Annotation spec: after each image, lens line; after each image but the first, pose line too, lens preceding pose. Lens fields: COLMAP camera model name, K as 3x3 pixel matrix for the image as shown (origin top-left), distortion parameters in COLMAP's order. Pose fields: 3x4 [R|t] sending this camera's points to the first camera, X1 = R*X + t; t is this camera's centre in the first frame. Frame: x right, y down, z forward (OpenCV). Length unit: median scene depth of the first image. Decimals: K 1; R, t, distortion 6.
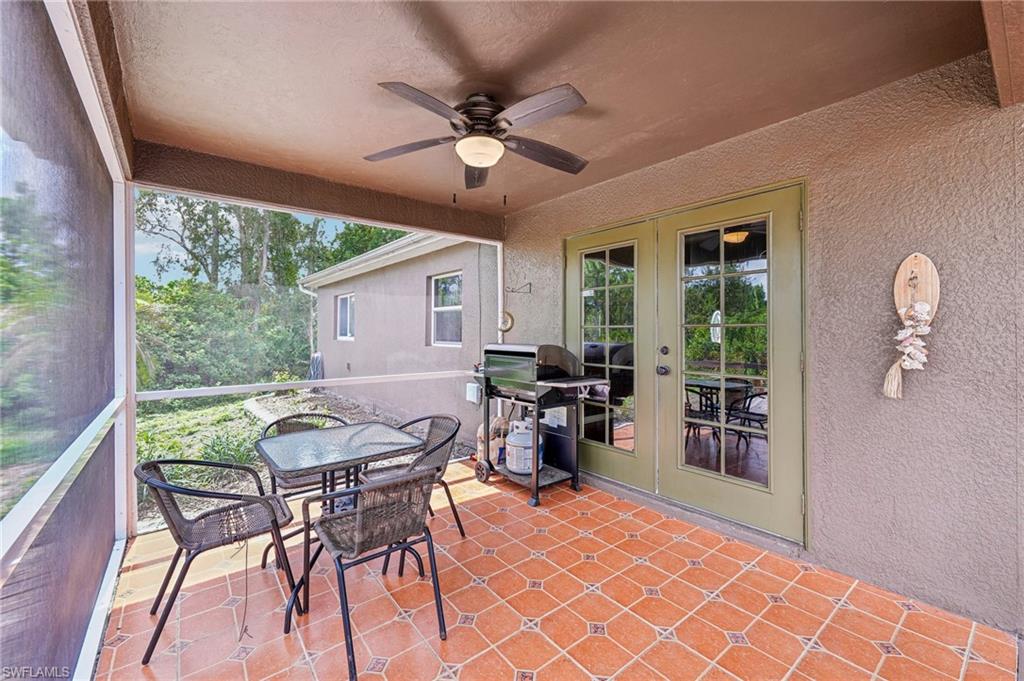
lens RADIAL K [[413.0, 0, 516.4], [0, 413.0, 334.4], [0, 0, 1]] dist [0.001159, 0.000013]
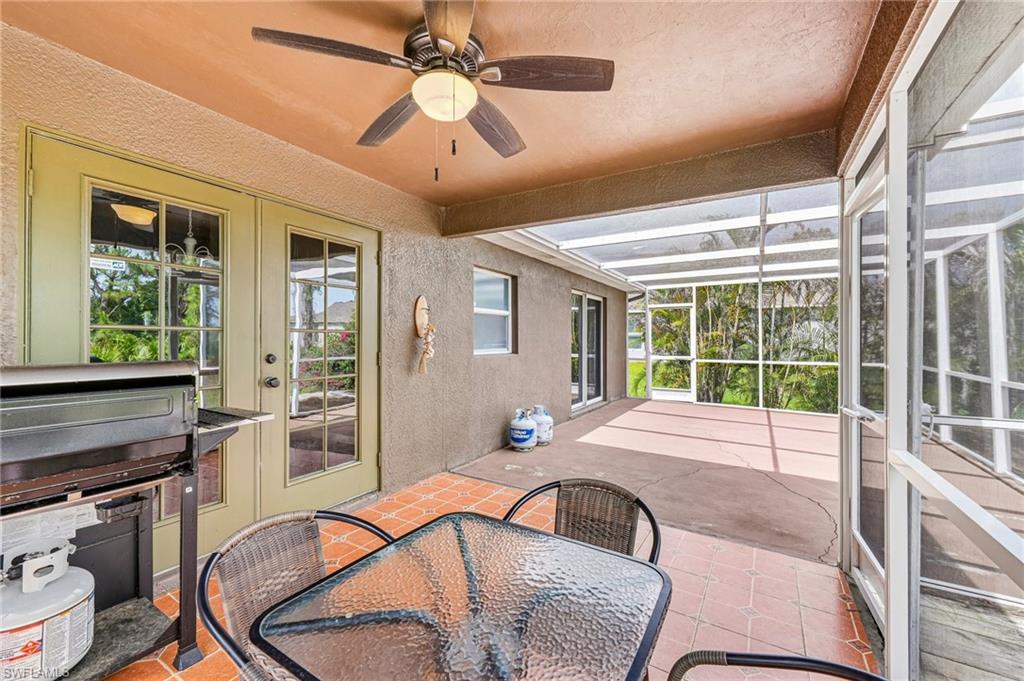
lens RADIAL K [[413.0, 0, 512.3], [0, 413.0, 337.4], [0, 0, 1]] dist [0.001159, 0.000013]
pose [[-0.325841, -0.011189, 0.945358, -0.630257], [-0.013989, 0.999878, 0.007012, -0.018487], [-0.945321, -0.010939, -0.325958, 0.829753]]
